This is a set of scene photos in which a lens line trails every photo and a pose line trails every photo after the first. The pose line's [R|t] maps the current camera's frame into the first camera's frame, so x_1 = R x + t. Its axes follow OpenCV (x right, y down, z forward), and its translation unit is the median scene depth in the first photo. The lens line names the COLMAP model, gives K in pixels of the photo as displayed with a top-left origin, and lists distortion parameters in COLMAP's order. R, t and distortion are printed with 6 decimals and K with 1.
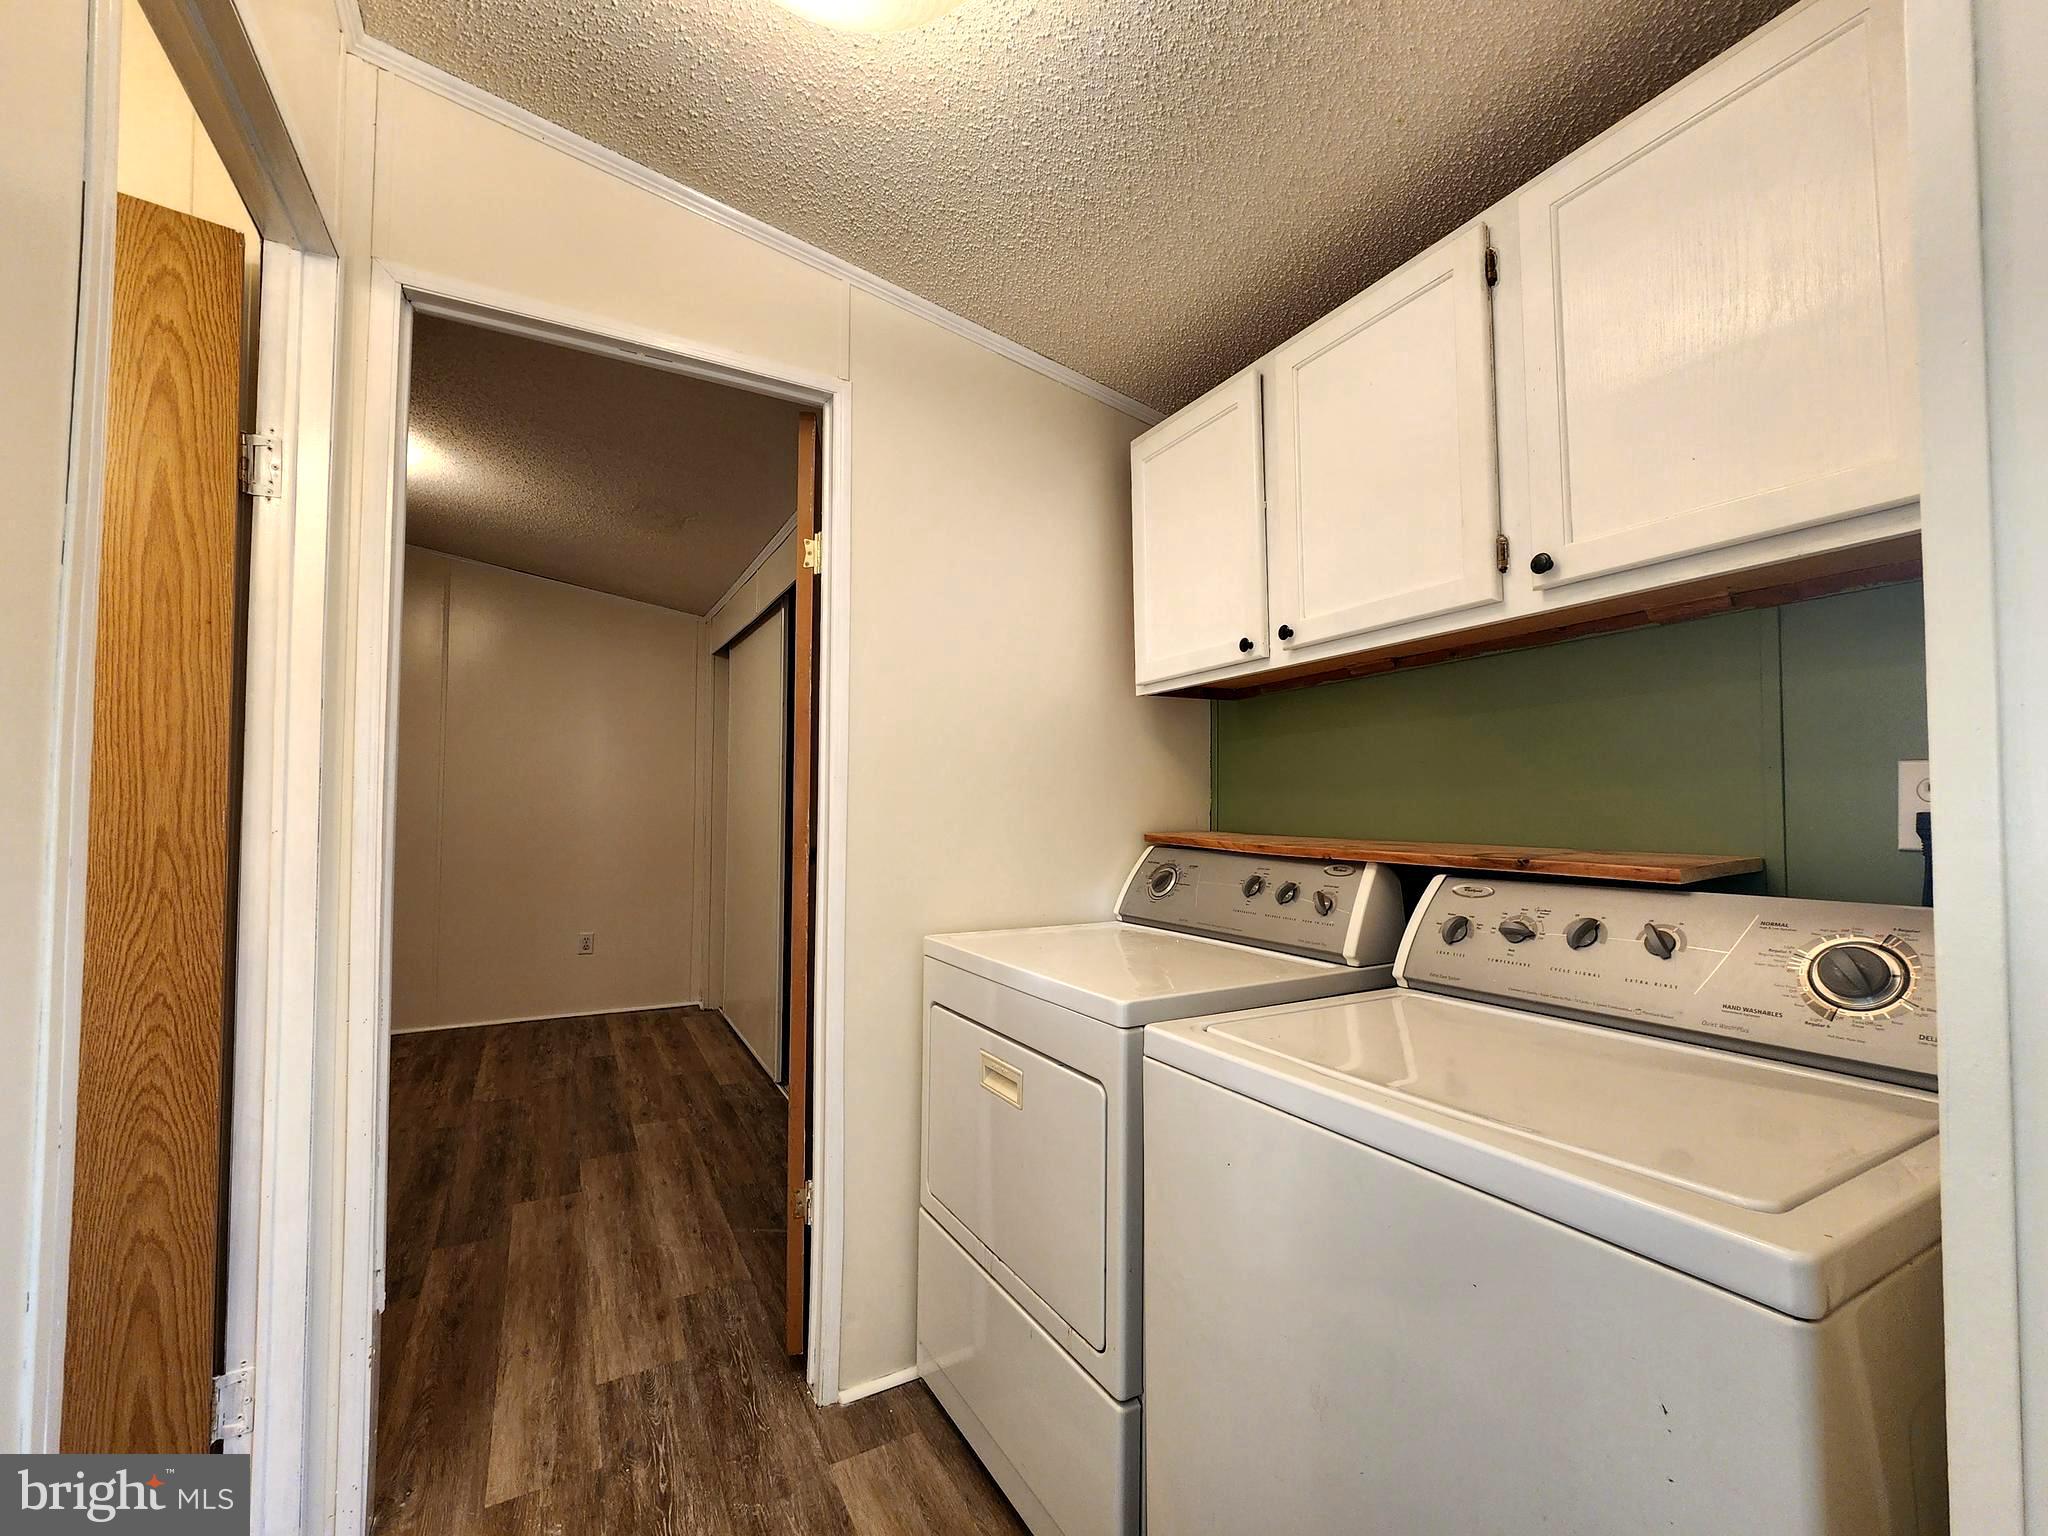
lens RADIAL K [[839.4, 0, 1028.1], [0, 839.4, 775.2], [0, 0, 1]] dist [-0.001240, 0.000699]
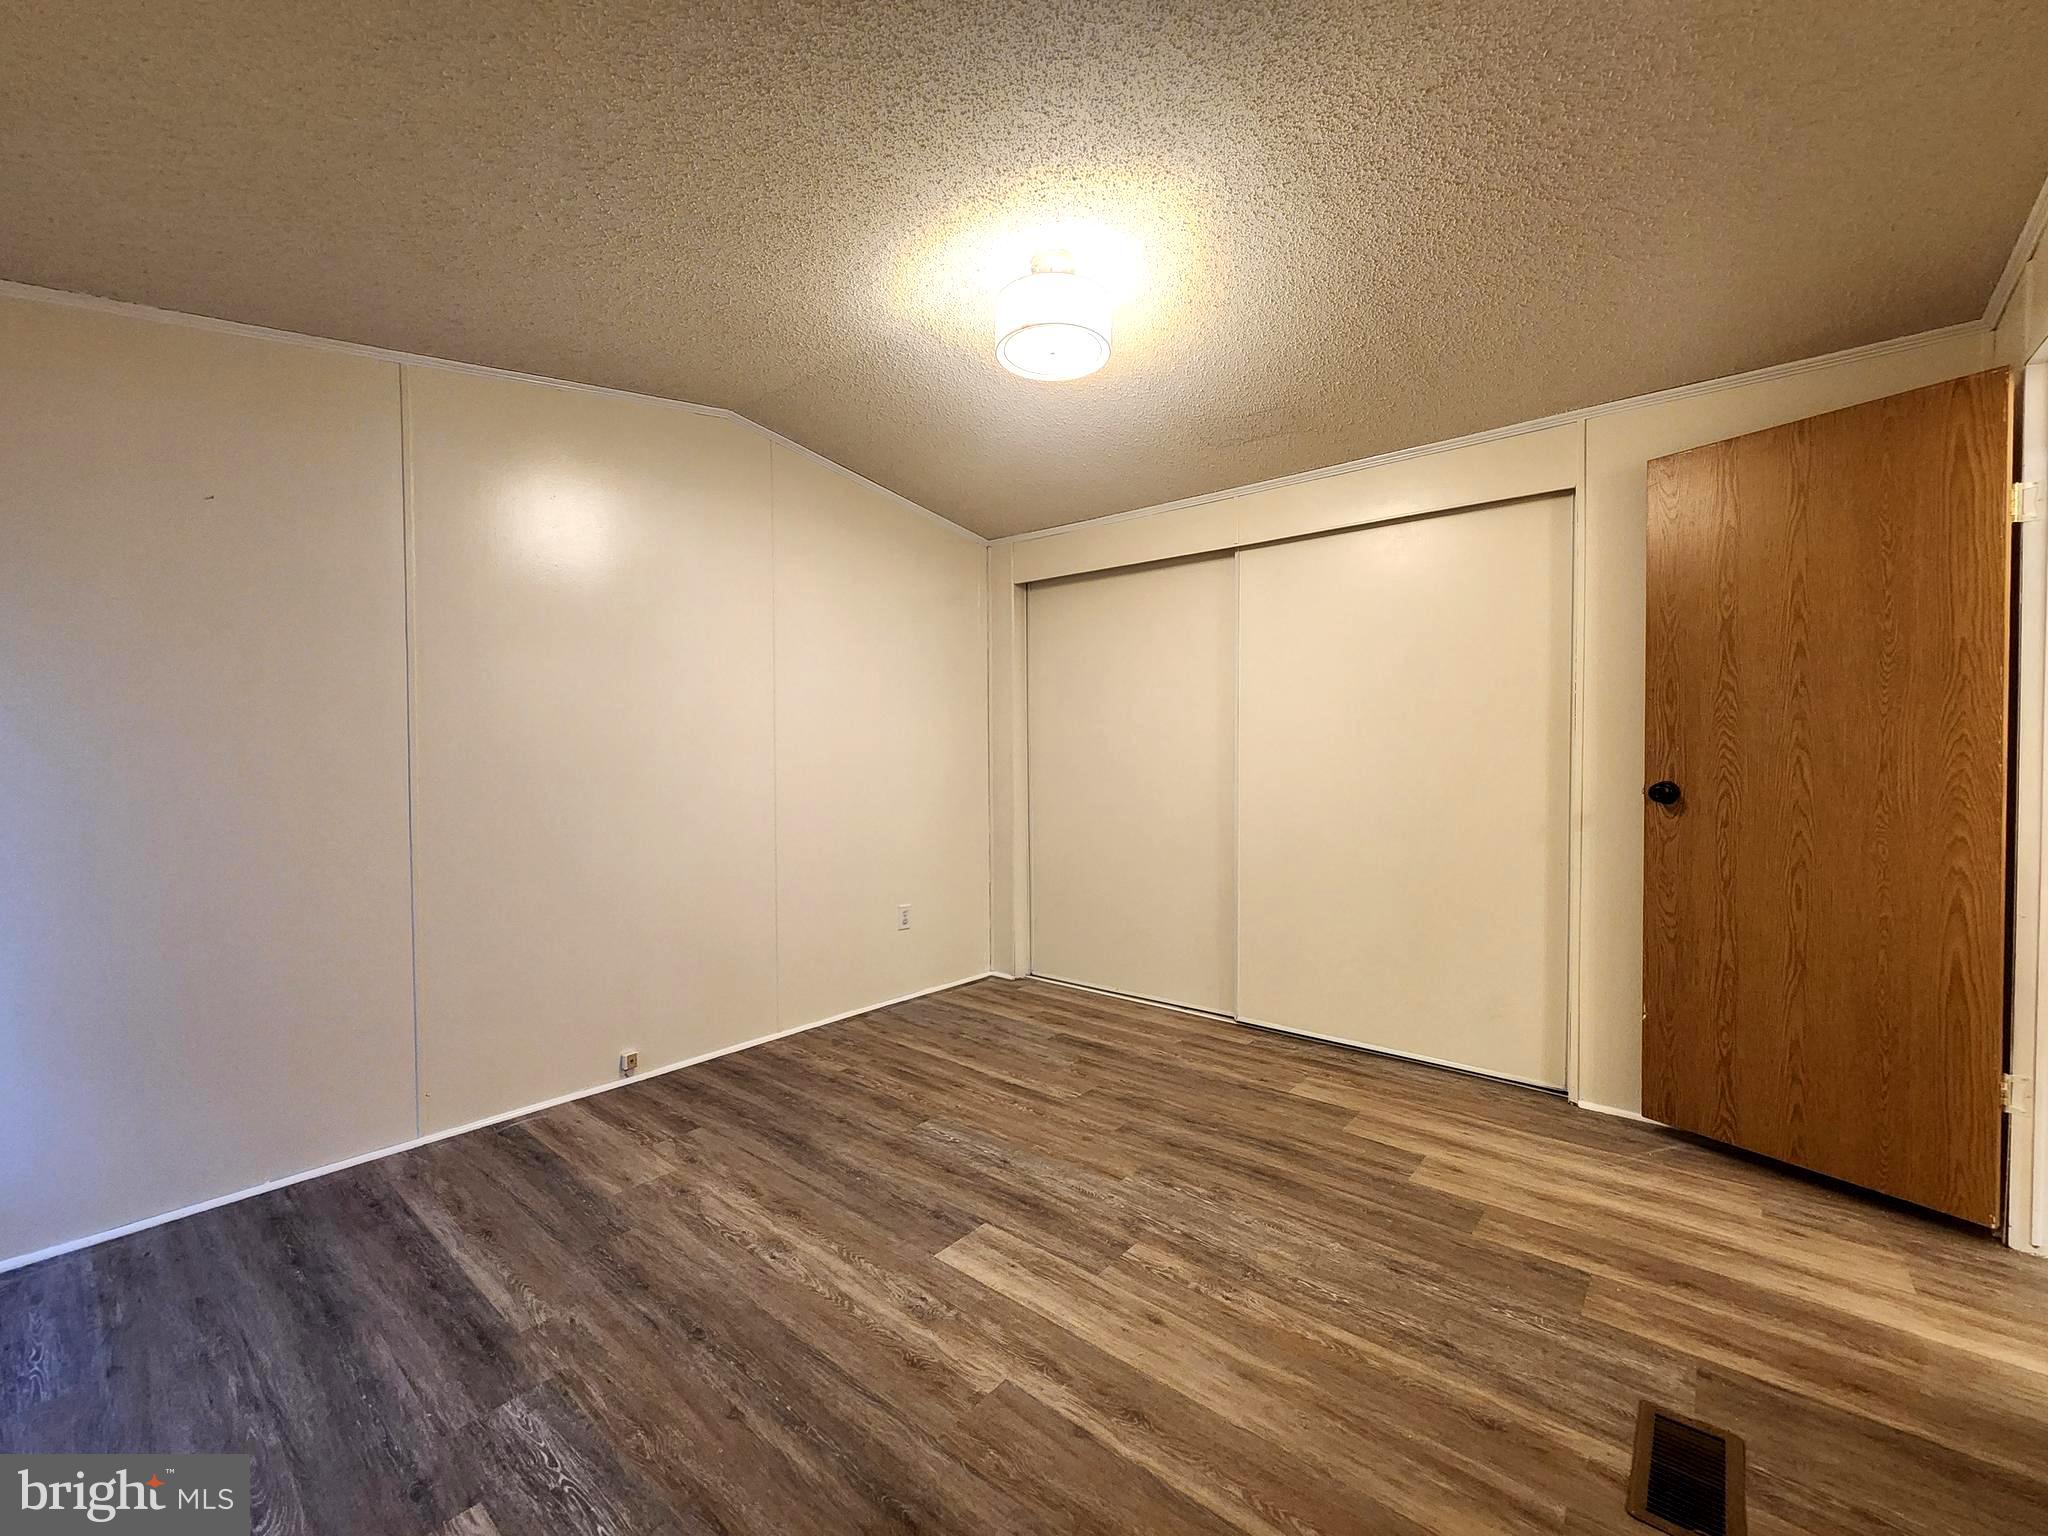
lens RADIAL K [[839.4, 0, 1028.1], [0, 839.4, 775.2], [0, 0, 1]] dist [-0.001240, 0.000699]
pose [[0.934861, -0.024903, 0.354139, -1.056429], [0.003239, 0.998093, 0.061637, 0.007601], [-0.354999, -0.056475, 0.933159, 0.250820]]
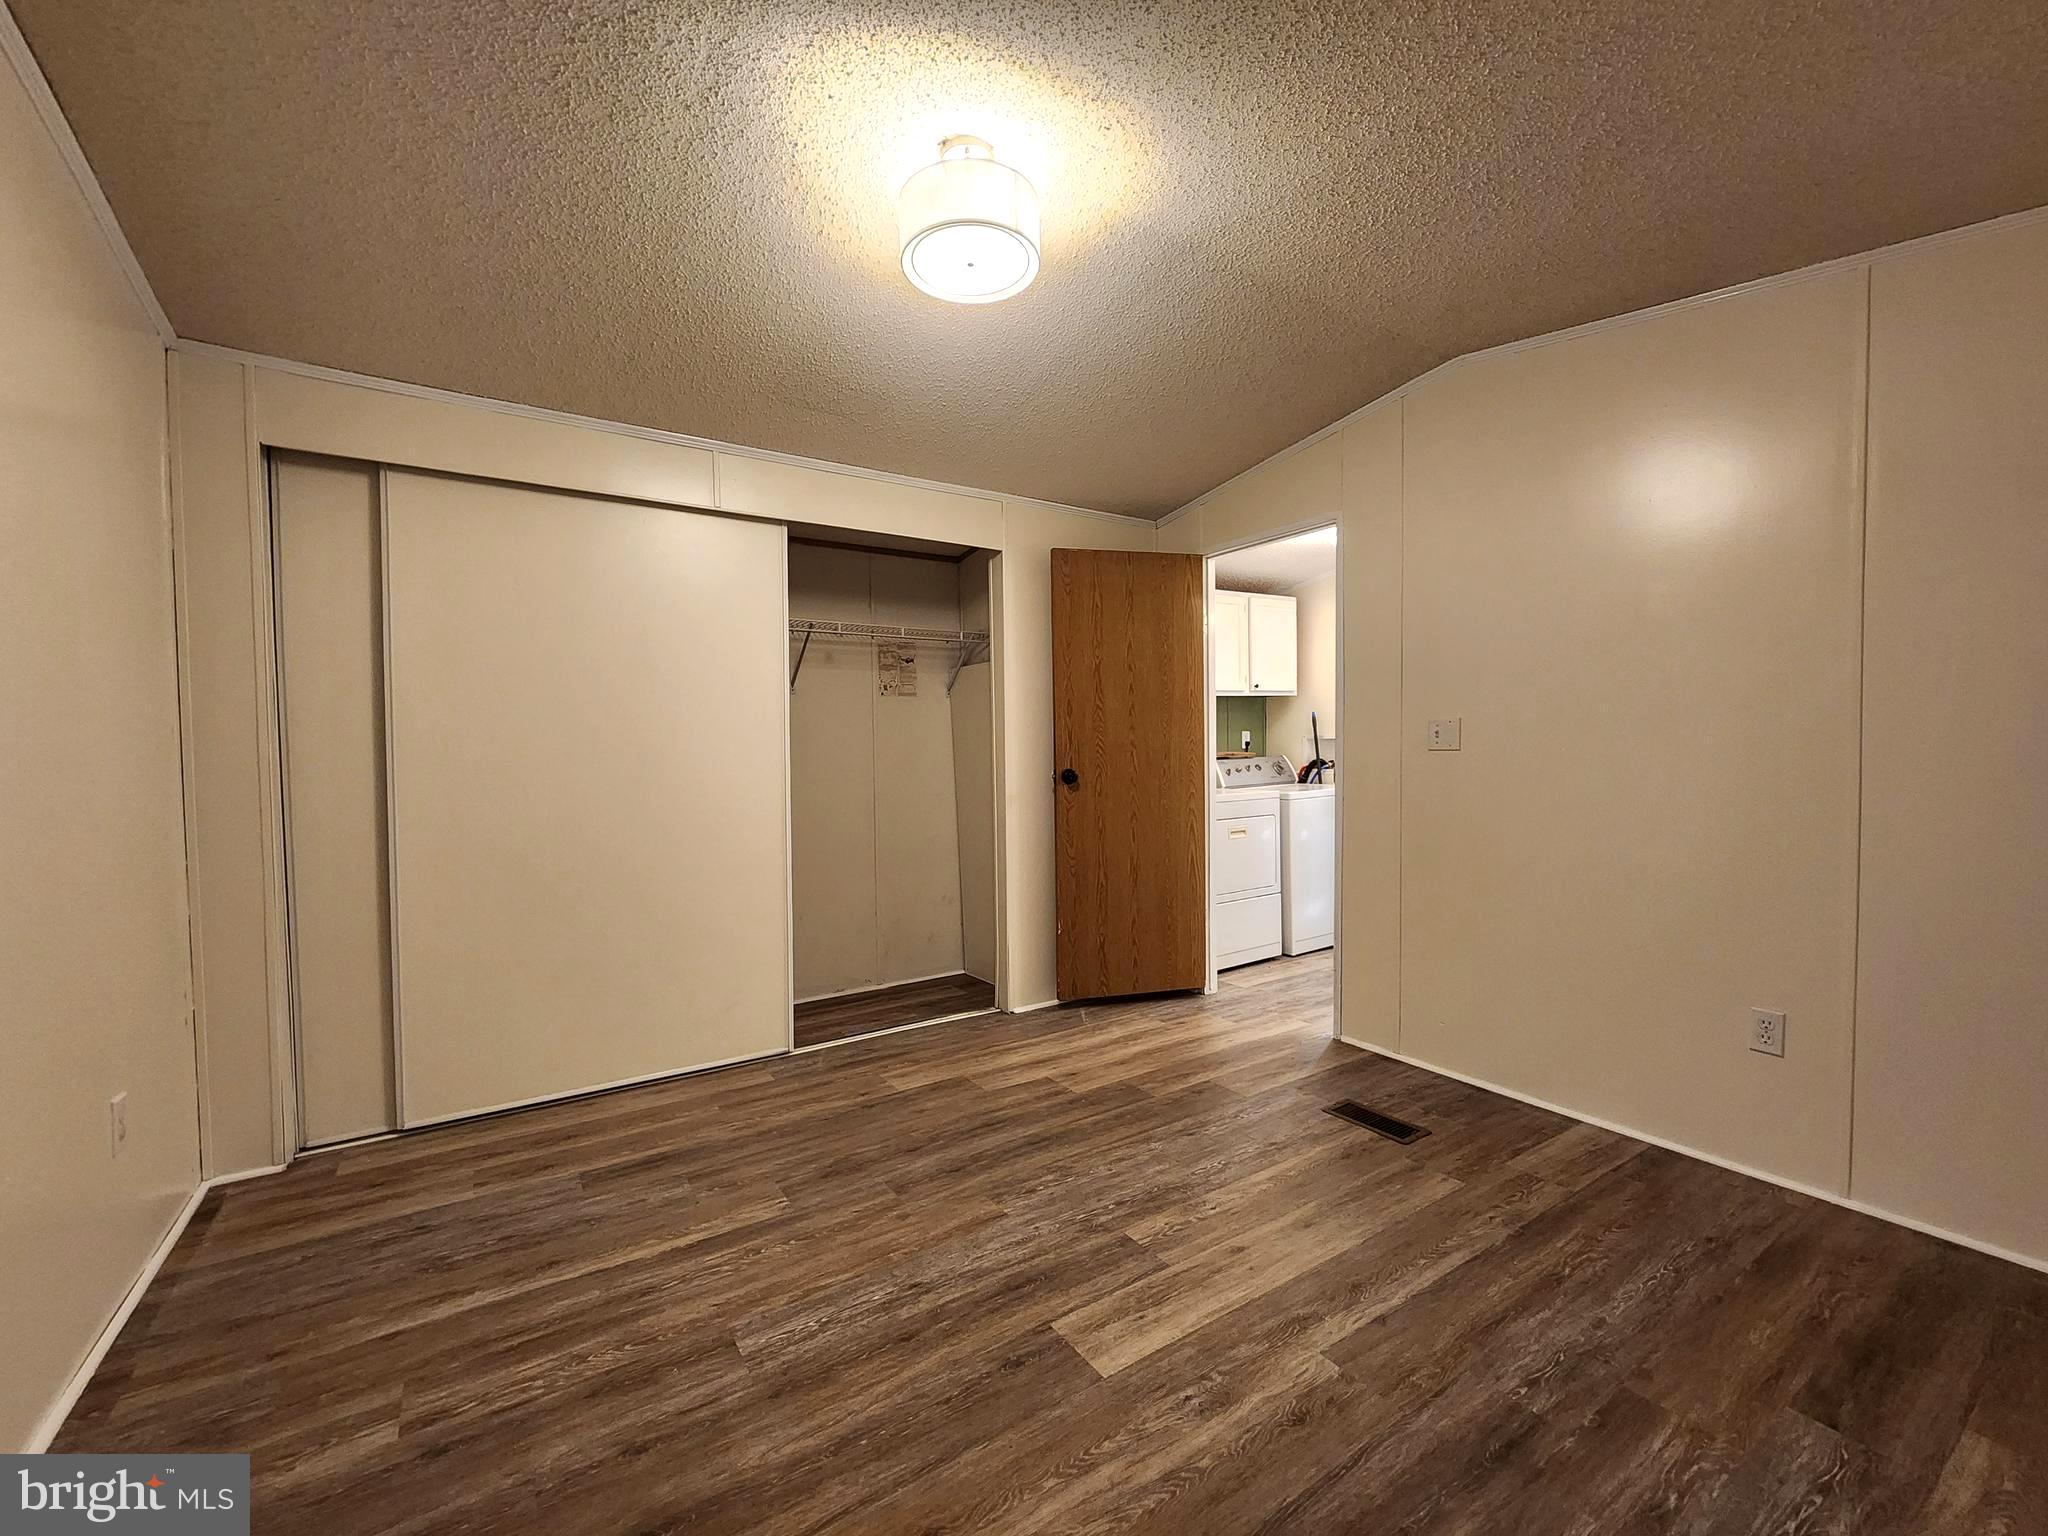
lens RADIAL K [[839.4, 0, 1028.1], [0, 839.4, 775.2], [0, 0, 1]] dist [-0.001240, 0.000699]
pose [[-0.071211, -0.038963, 0.996700, -1.386416], [-0.021509, 0.999064, 0.037519, 0.029953], [-0.997229, -0.018766, -0.071983, 0.926271]]
